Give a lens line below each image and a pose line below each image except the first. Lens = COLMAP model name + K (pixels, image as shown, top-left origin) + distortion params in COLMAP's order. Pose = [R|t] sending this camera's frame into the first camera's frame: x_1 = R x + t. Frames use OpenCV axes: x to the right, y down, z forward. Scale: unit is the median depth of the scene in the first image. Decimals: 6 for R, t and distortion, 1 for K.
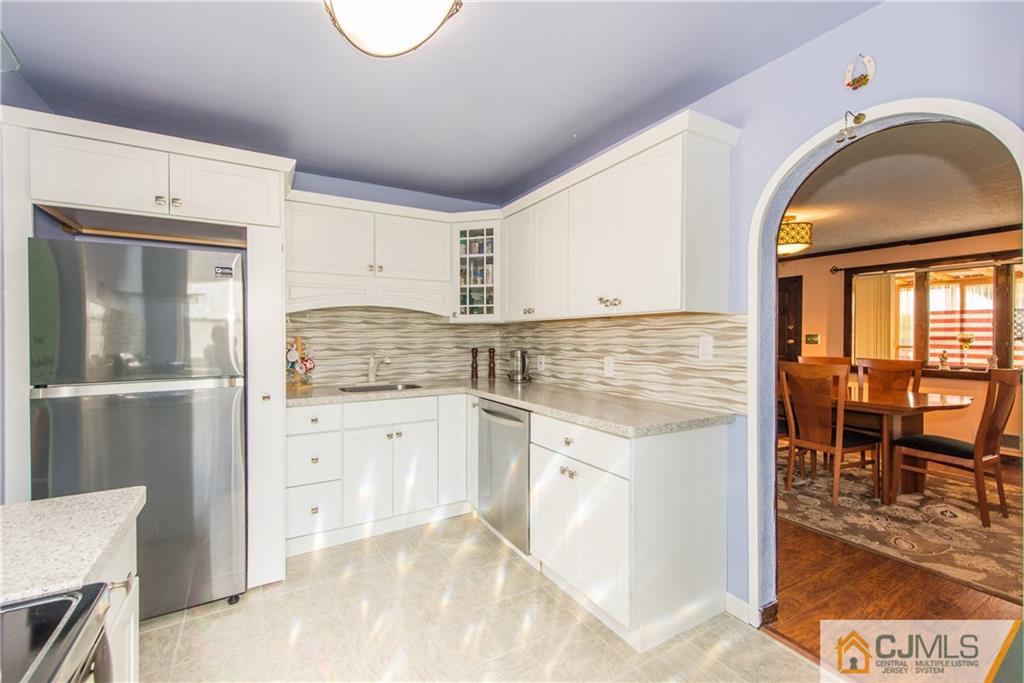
lens RADIAL K [[427.8, 0, 508.9], [0, 427.8, 339.4], [0, 0, 1]] dist [0.011914, -0.002513]
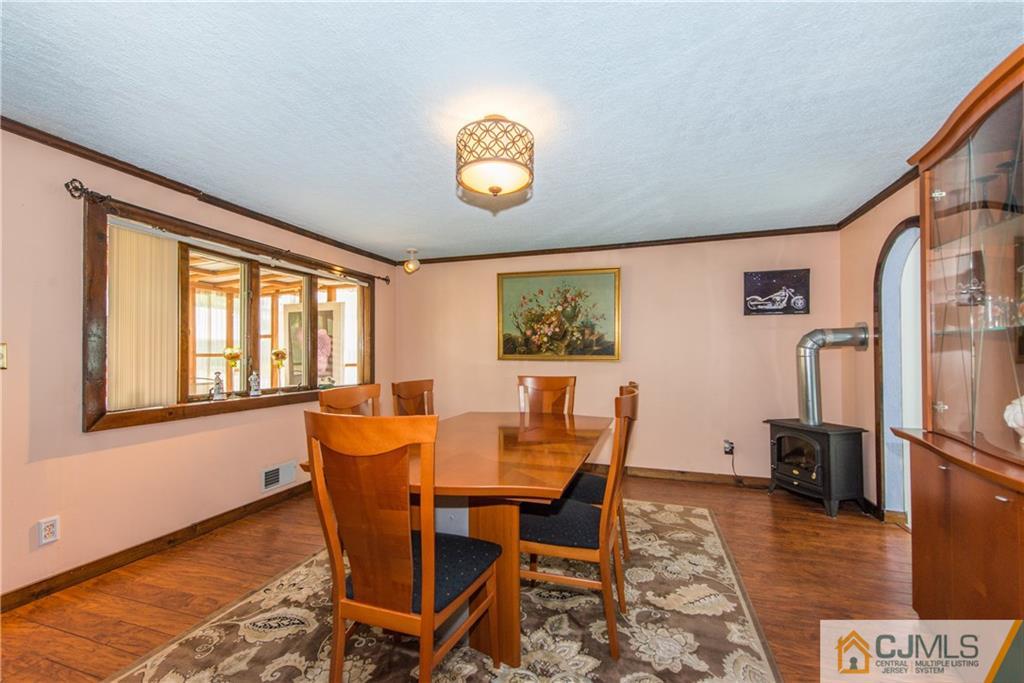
lens RADIAL K [[427.8, 0, 507.1], [0, 427.8, 345.0], [0, 0, 1]] dist [0.011914, -0.002513]
pose [[-0.646342, 0.015025, 0.762900, 0.327671], [0.010504, 0.999887, -0.010794, -0.007806], [-0.762976, 0.001037, -0.646427, 1.897507]]
